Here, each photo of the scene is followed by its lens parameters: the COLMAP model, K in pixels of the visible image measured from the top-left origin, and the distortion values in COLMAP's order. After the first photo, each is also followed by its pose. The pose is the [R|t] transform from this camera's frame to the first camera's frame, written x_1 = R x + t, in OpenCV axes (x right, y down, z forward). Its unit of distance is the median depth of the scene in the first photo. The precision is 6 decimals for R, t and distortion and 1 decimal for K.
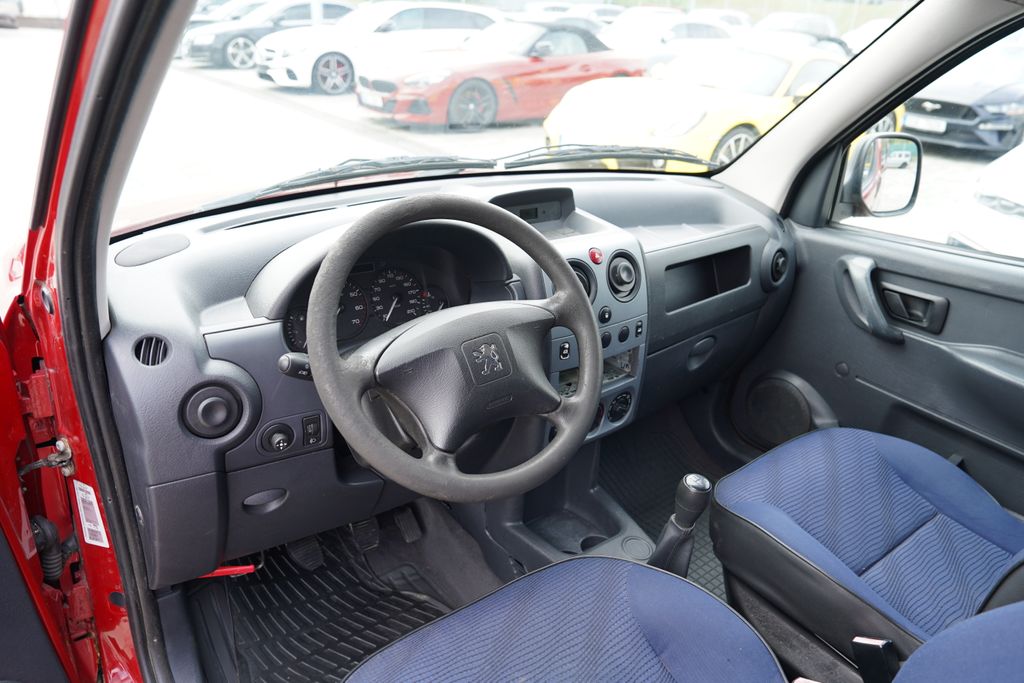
lens RADIAL K [[698.9, 0, 512.1], [0, 698.9, 326.5], [0, 0, 1]] dist [-0.104994, 0.073480]
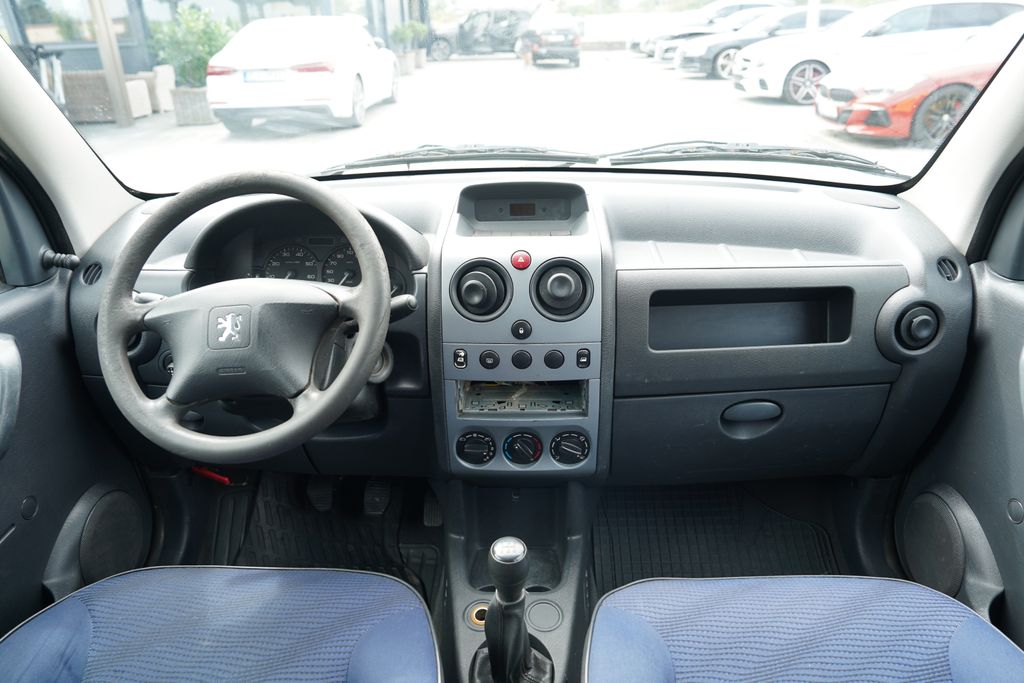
lens RADIAL K [[698.9, 0, 512.1], [0, 698.9, 326.5], [0, 0, 1]] dist [-0.104994, 0.073480]
pose [[0.769635, 0.181859, -0.612036, 0.478750], [-0.191925, 0.980141, 0.049891, -0.044982], [0.608955, 0.079067, 0.789254, 0.239170]]
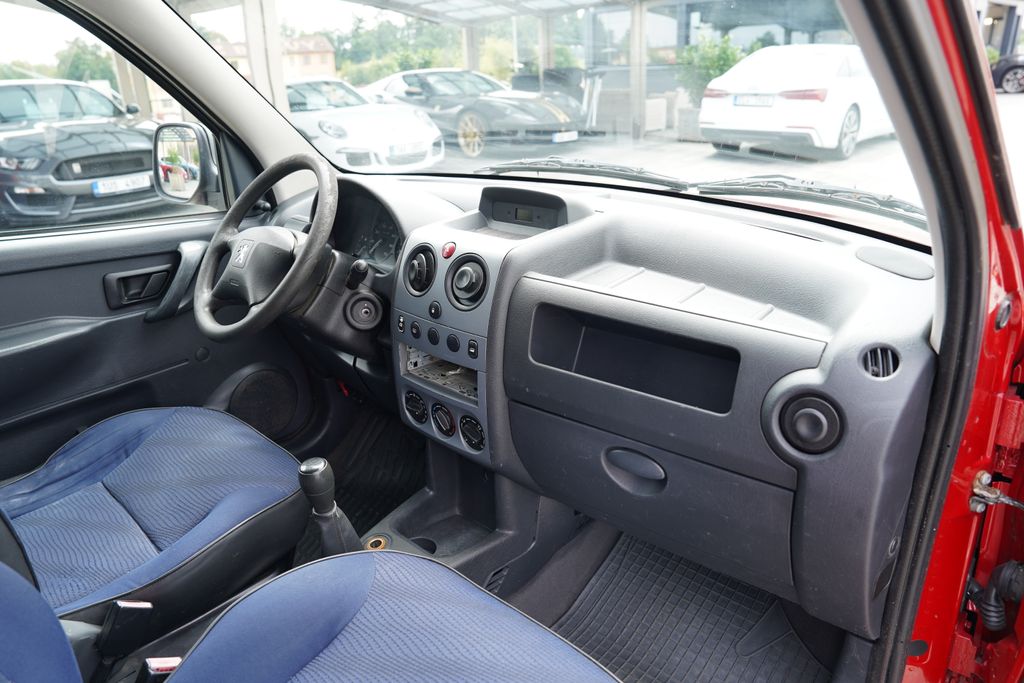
lens RADIAL K [[706.7, 0, 513.8], [0, 706.7, 297.2], [0, 0, 1]] dist [-0.109114, 0.125504]
pose [[0.151364, 0.242297, -0.958322, 0.803534], [-0.361127, 0.916032, 0.174565, -0.180095], [0.920150, 0.319654, 0.226154, 0.649073]]
